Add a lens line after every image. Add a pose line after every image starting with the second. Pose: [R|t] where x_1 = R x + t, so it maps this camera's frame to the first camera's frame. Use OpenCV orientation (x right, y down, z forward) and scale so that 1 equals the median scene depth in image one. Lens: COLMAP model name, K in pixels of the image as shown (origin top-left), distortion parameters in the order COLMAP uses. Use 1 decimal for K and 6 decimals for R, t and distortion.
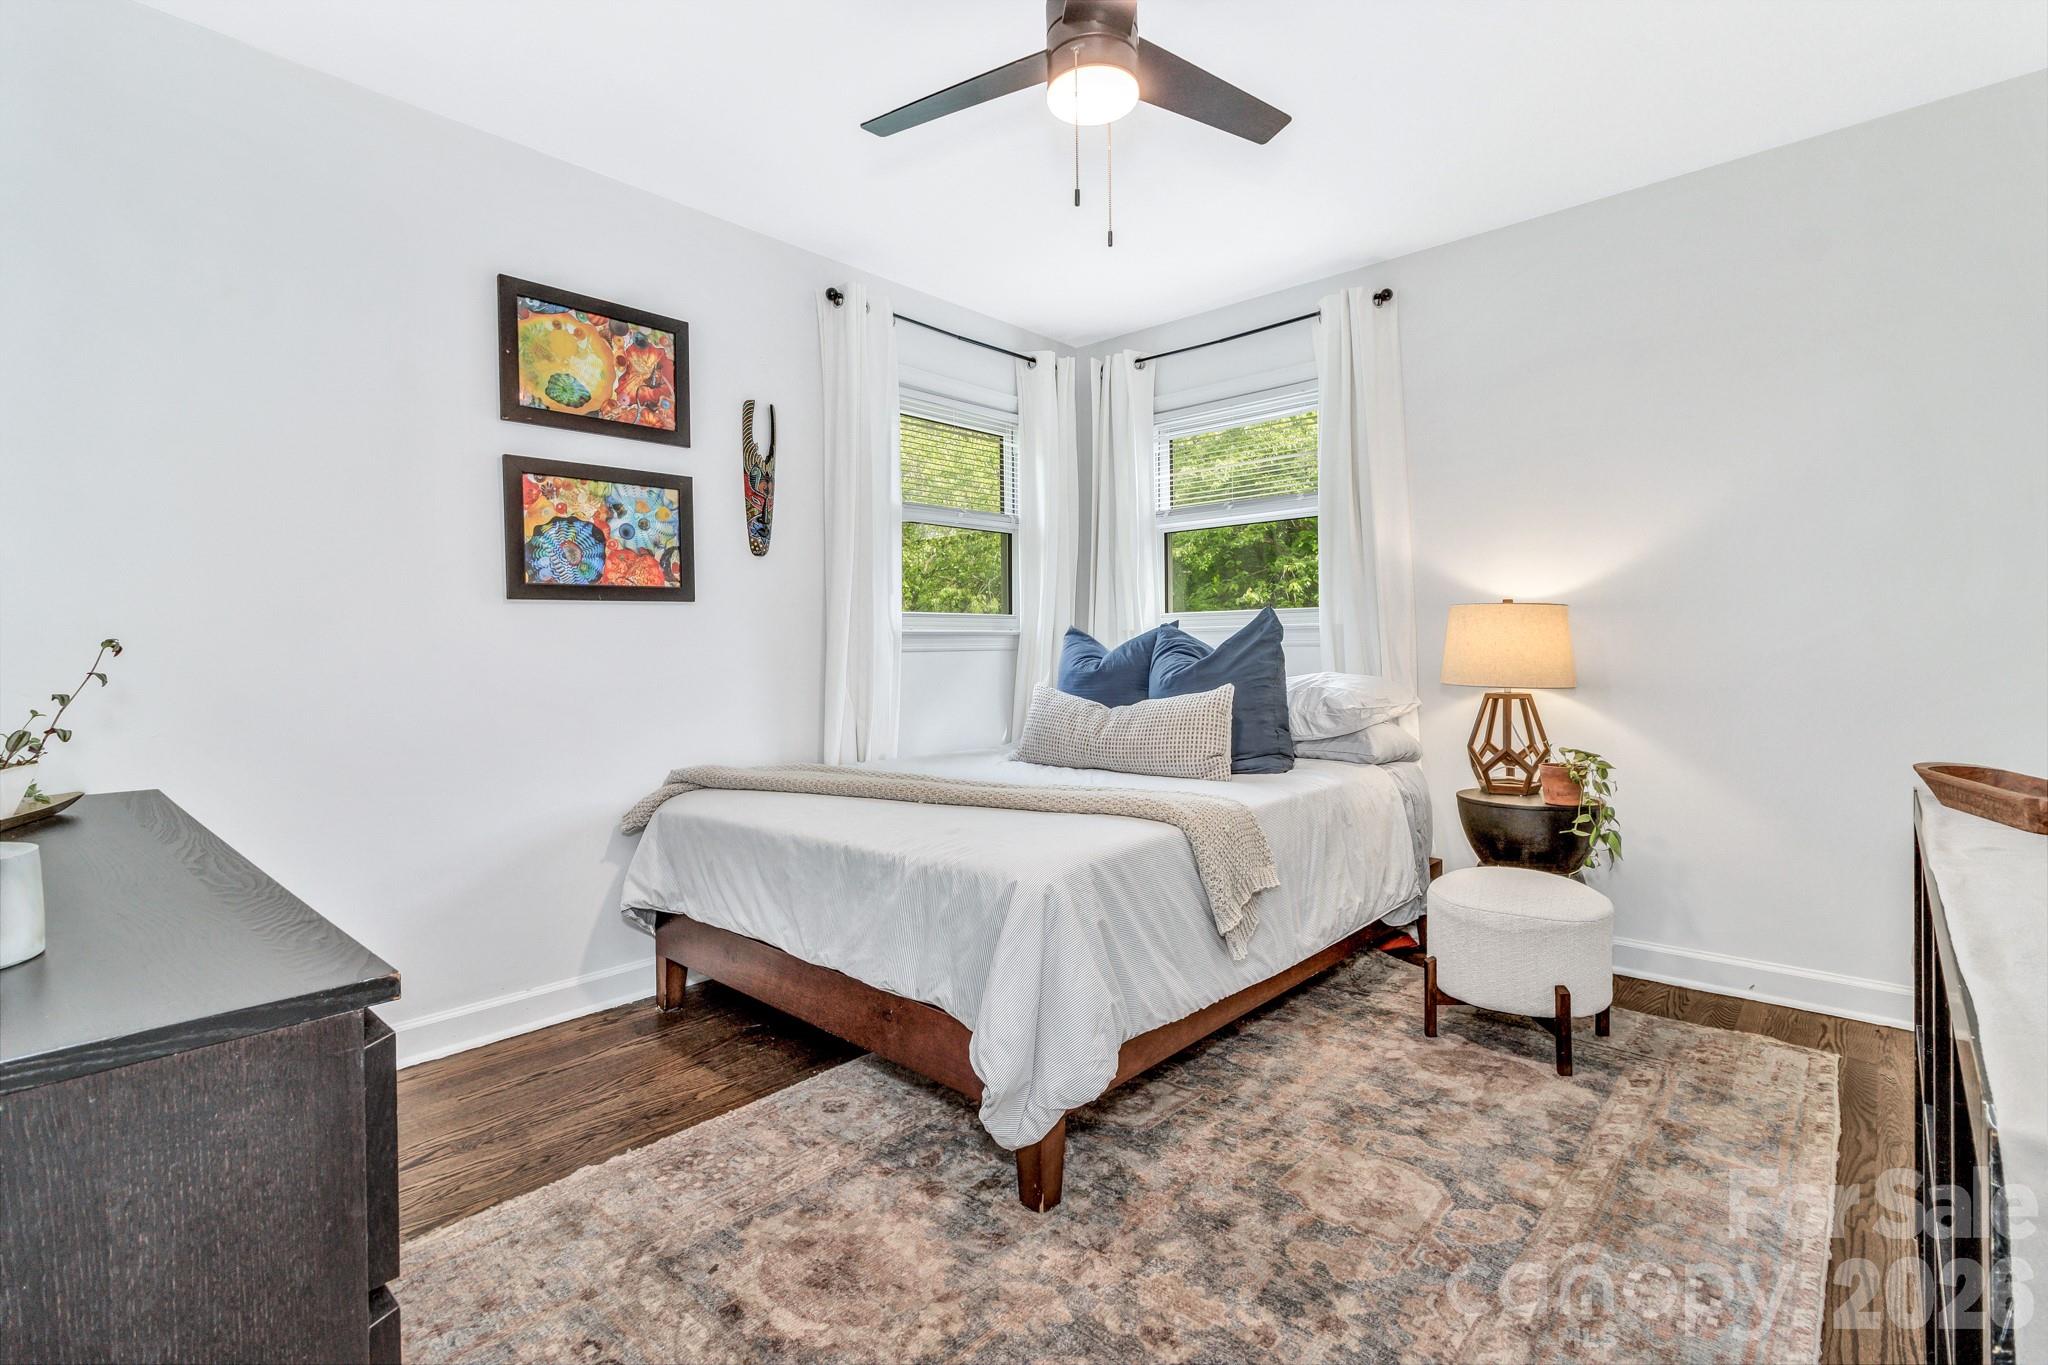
lens RADIAL K [[940.9, 0, 1029.9], [0, 940.9, 658.8], [0, 0, 1]] dist [0.000462, 0.000413]
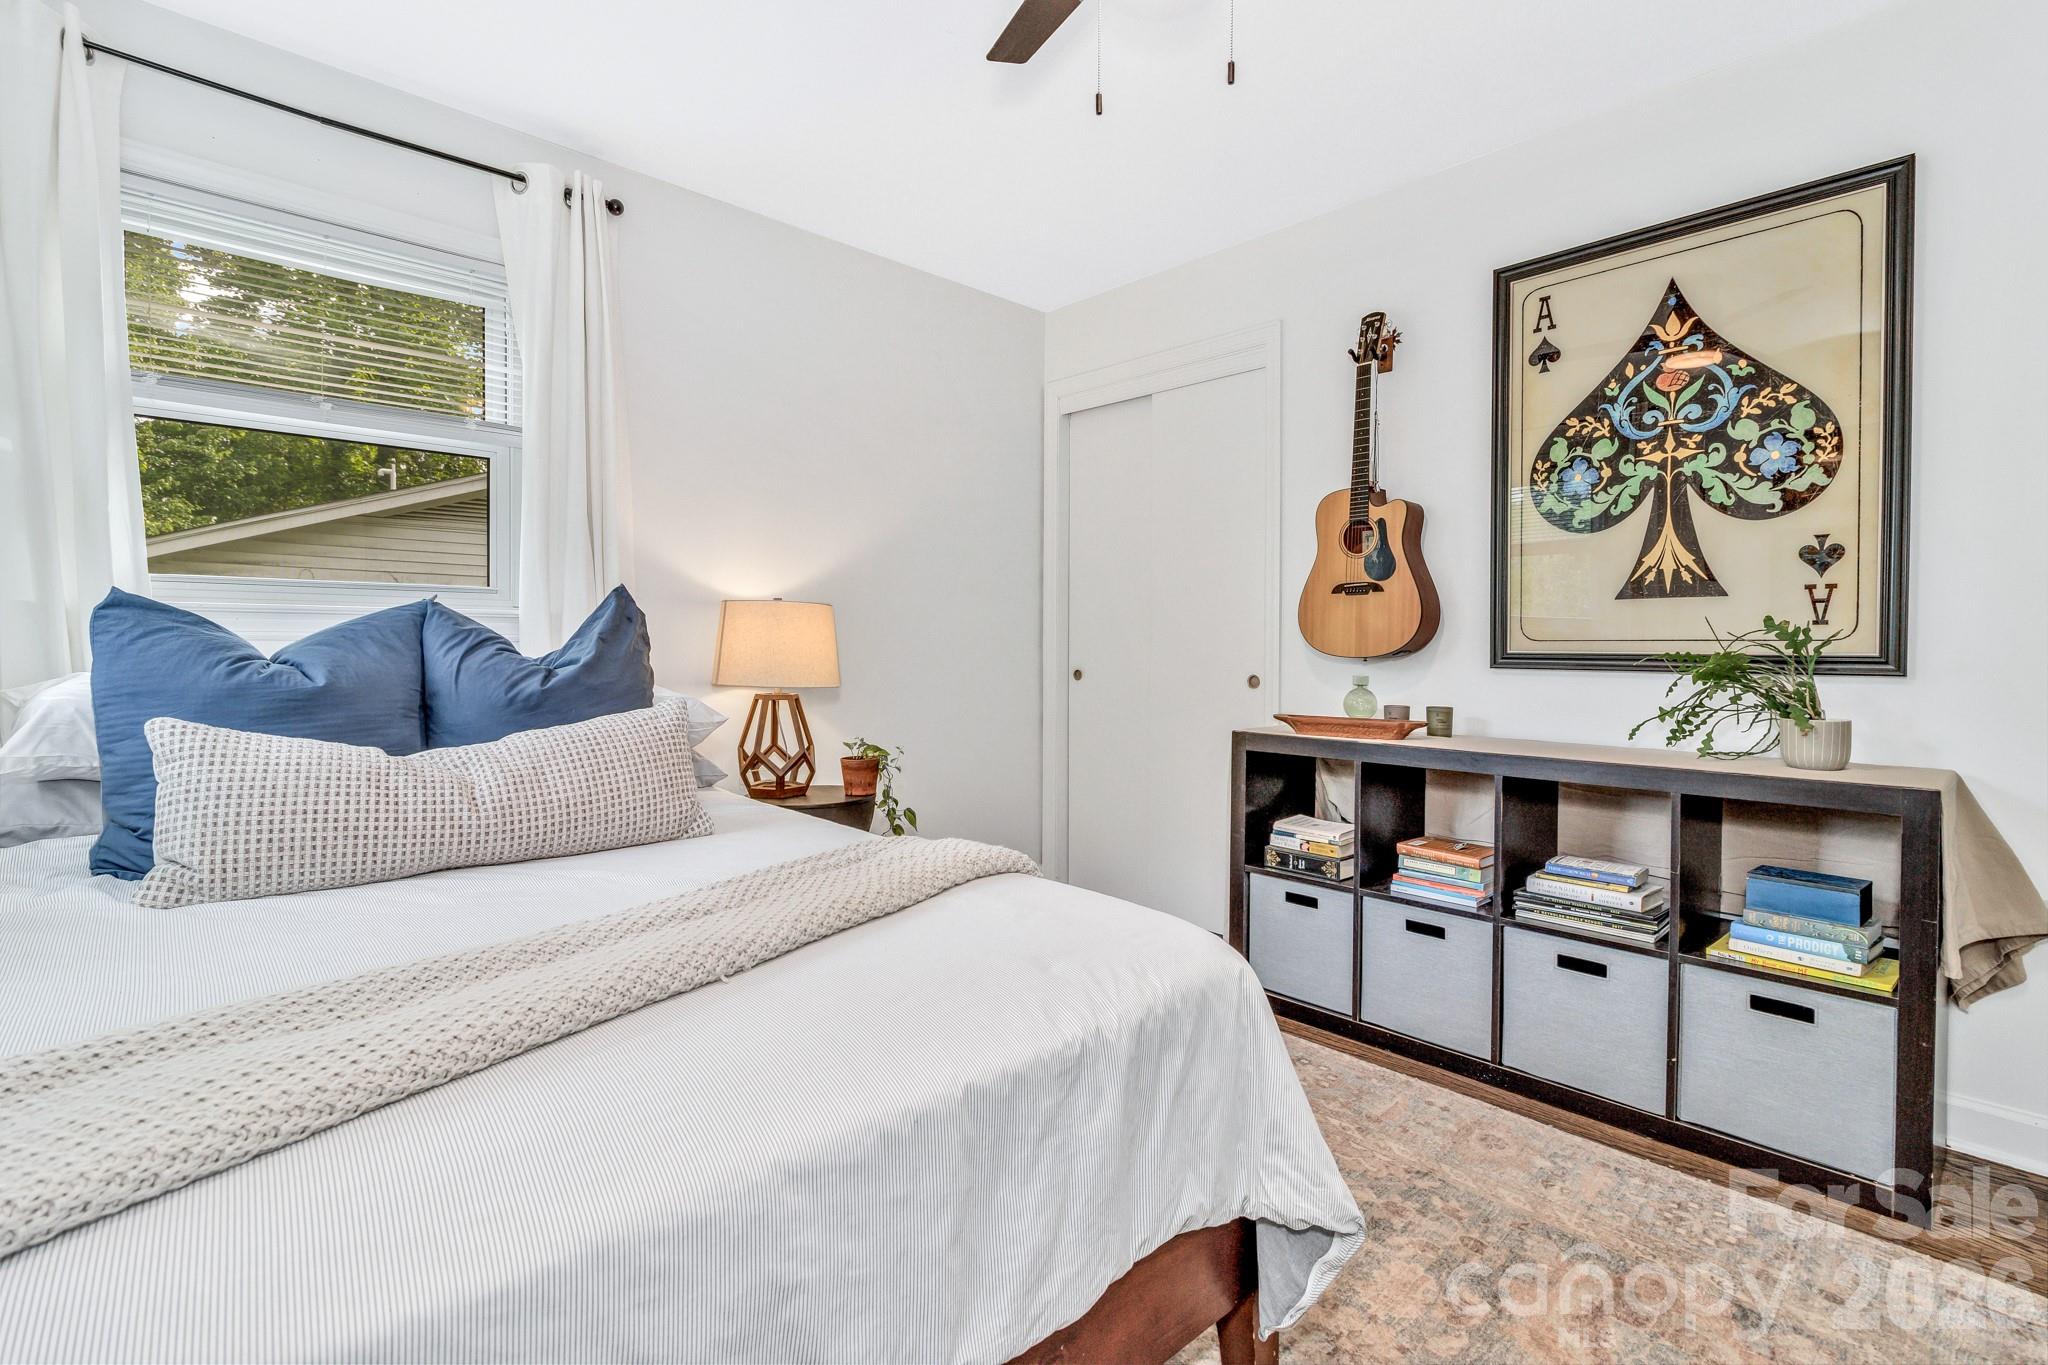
lens RADIAL K [[940.9, 0, 1029.9], [0, 940.9, 658.8], [0, 0, 1]] dist [0.000462, 0.000413]
pose [[0.092138, -0.005188, 0.995733, -0.438622], [0.005293, 0.999975, 0.004720, -0.003021], [-0.995732, 0.004836, 0.092163, 0.644332]]
